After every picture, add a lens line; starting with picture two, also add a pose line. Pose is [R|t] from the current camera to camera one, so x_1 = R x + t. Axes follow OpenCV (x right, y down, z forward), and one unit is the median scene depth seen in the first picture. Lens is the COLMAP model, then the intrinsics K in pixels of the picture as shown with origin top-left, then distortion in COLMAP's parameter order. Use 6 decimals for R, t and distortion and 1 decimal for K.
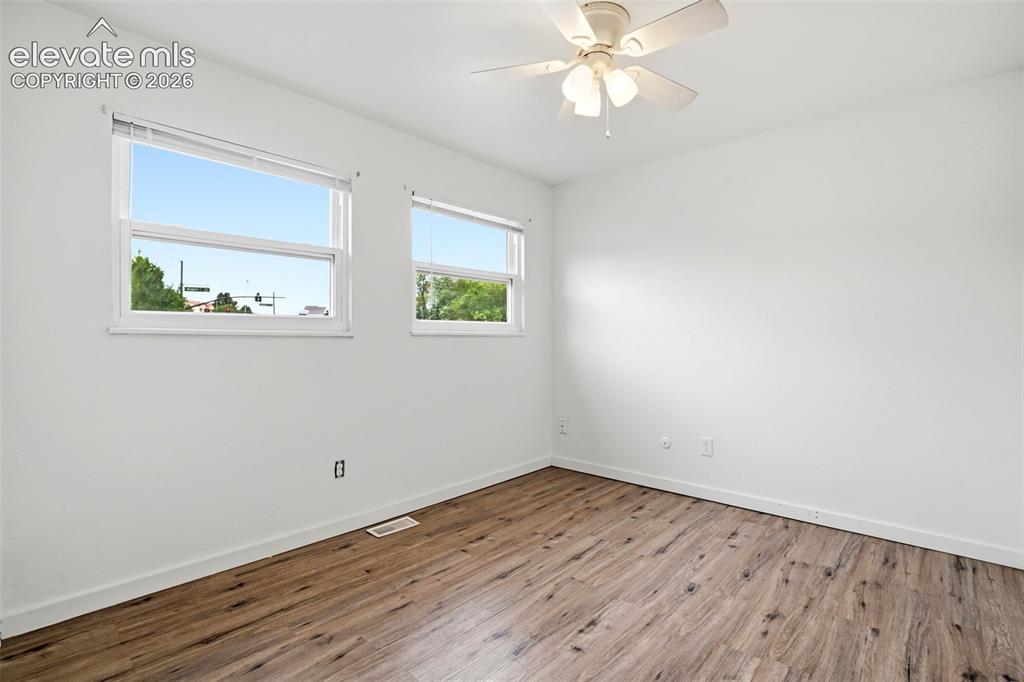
lens RADIAL K [[476.2, 0, 512.6], [0, 476.2, 339.1], [0, 0, 1]] dist [-0.029931, 0.004318]
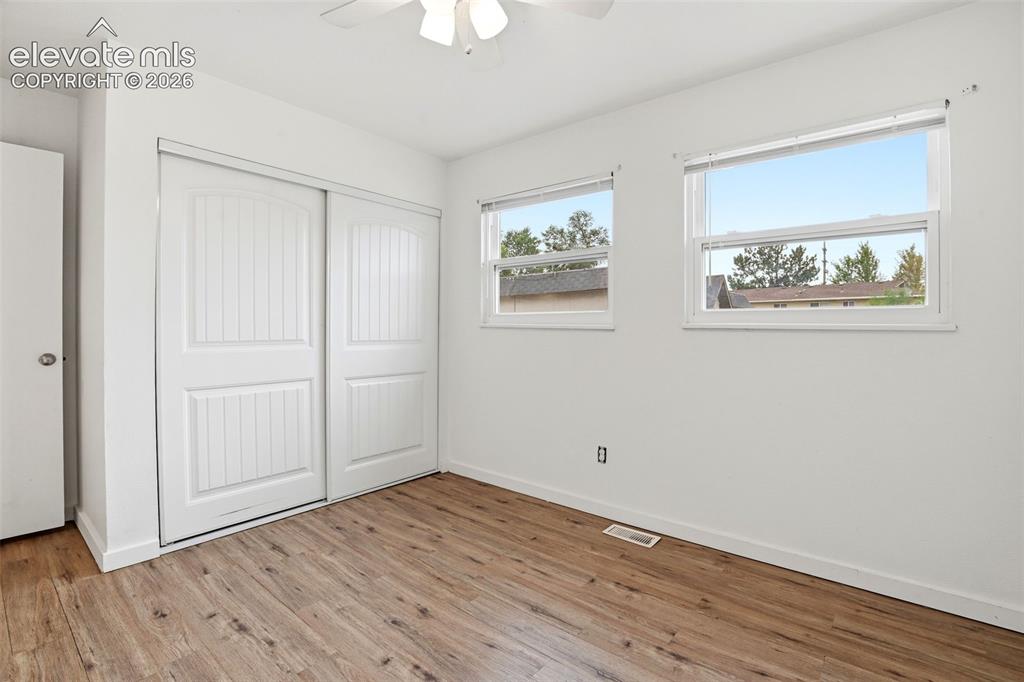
lens RADIAL K [[476.2, 0, 528.1], [0, 476.2, 331.2], [0, 0, 1]] dist [-0.029931, 0.004318]
pose [[0.061664, 0.004525, -0.998087, 0.733156], [-0.012728, 0.999912, 0.003747, -0.003443], [0.998016, 0.012472, 0.061716, 0.823235]]
